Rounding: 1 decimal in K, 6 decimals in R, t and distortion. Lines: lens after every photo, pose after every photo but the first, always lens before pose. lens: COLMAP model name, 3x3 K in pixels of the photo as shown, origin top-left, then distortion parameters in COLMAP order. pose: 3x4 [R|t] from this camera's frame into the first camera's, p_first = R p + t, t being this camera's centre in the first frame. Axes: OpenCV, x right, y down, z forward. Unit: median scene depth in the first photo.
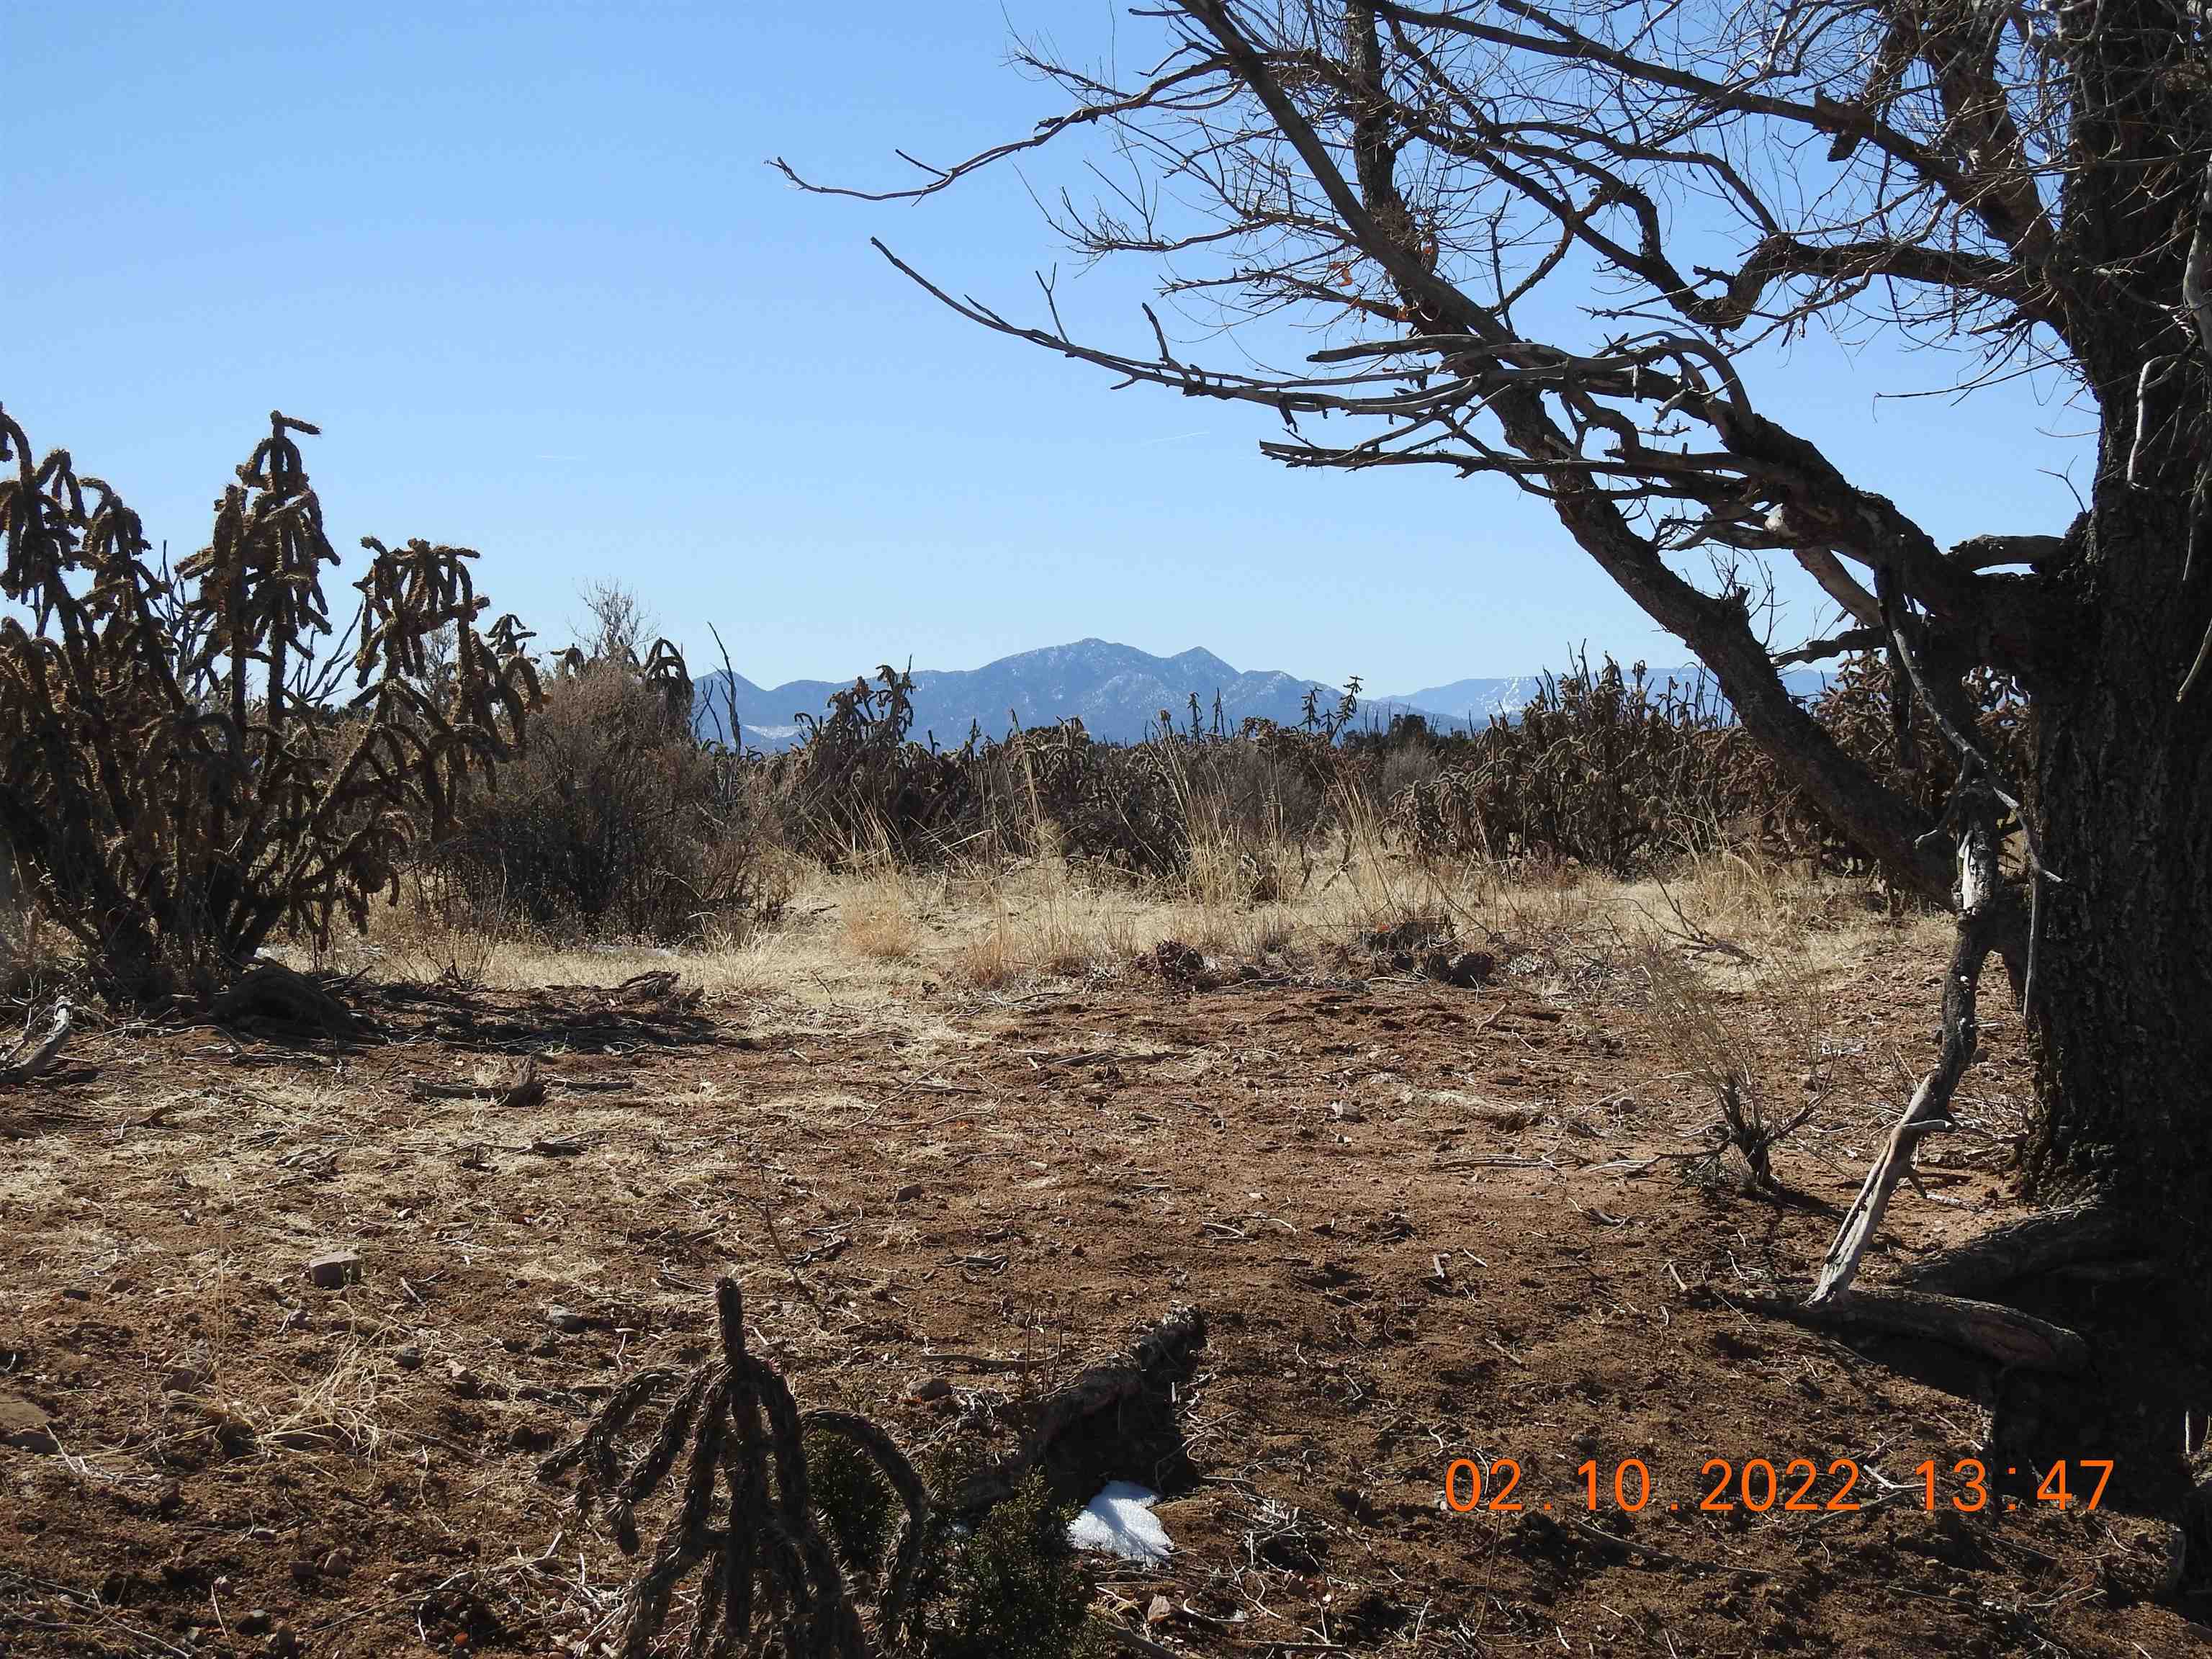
lens RADIAL K [[3936.1, 0, 1103.0], [0, 3936.1, 820.0], [0, 0, 1]] dist [0.035299, 0.000000]
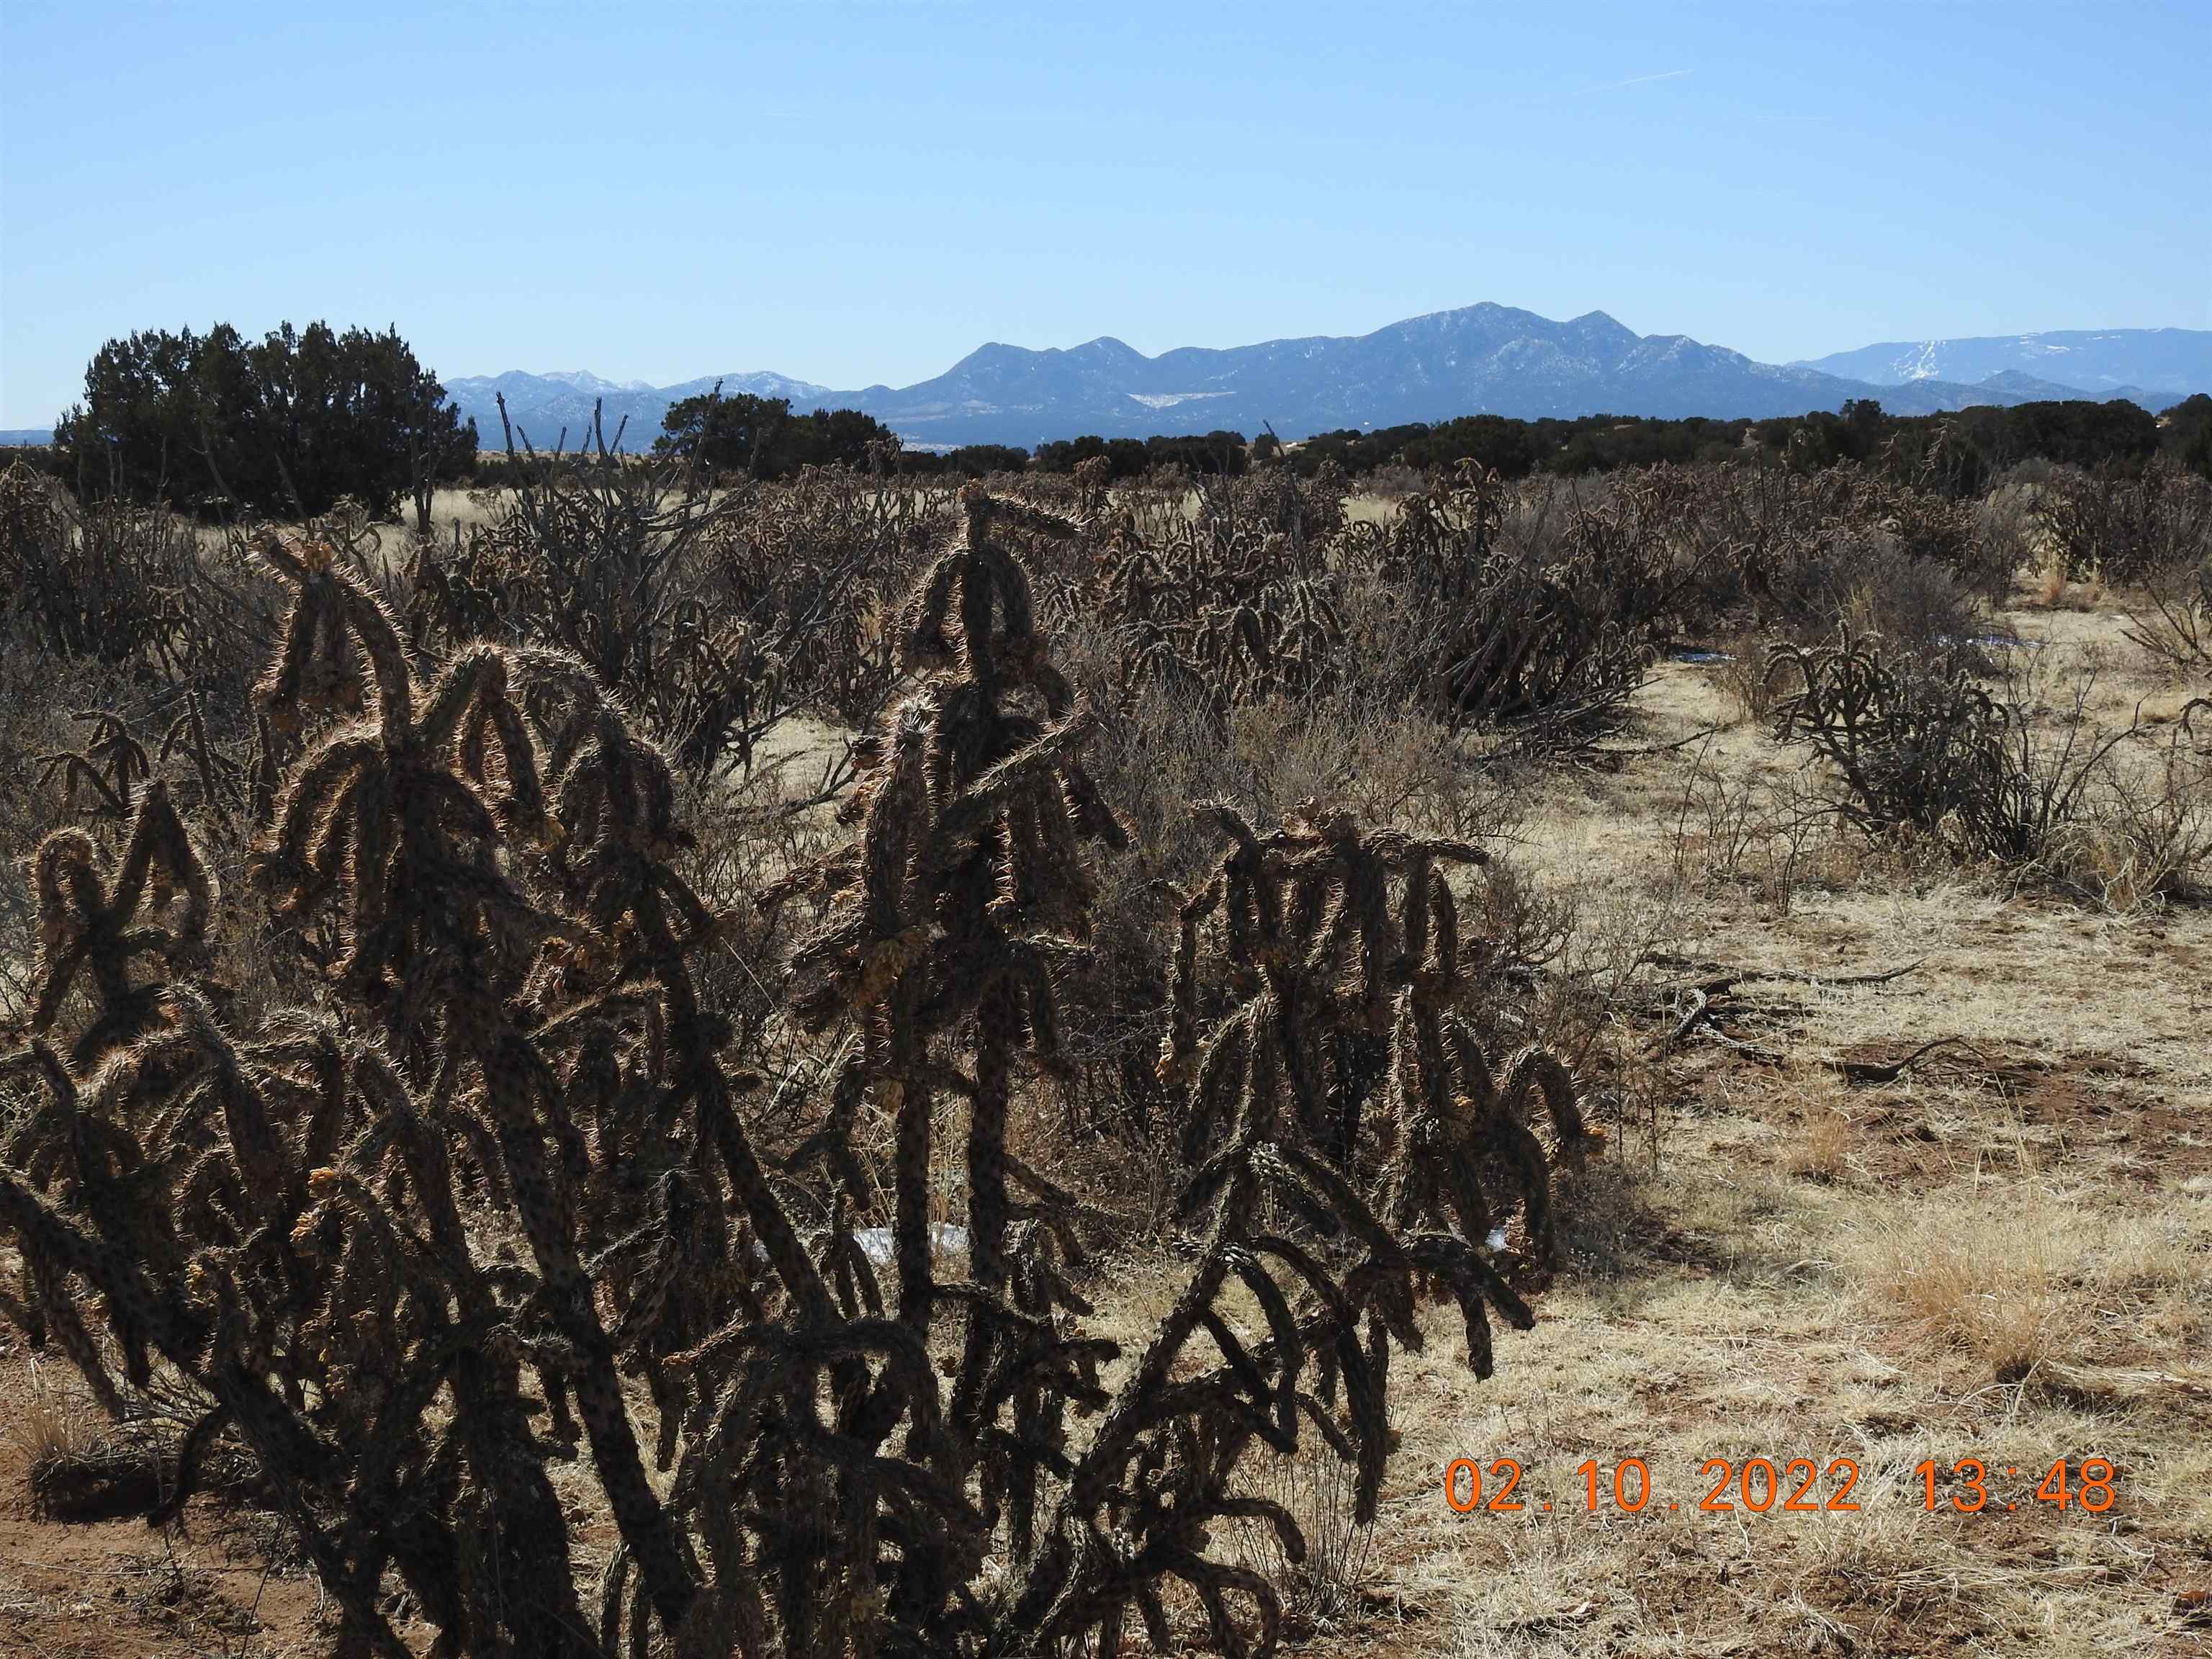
lens RADIAL K [[3936.1, 0, 1111.2], [0, 3936.1, 829.9], [0, 0, 1]] dist [0.035299, 0.000000]
pose [[0.995787, 0.003783, -0.091622, -0.053942], [0.004406, 0.996021, 0.089015, -0.035955], [0.091595, -0.089044, 0.991807, 0.200283]]
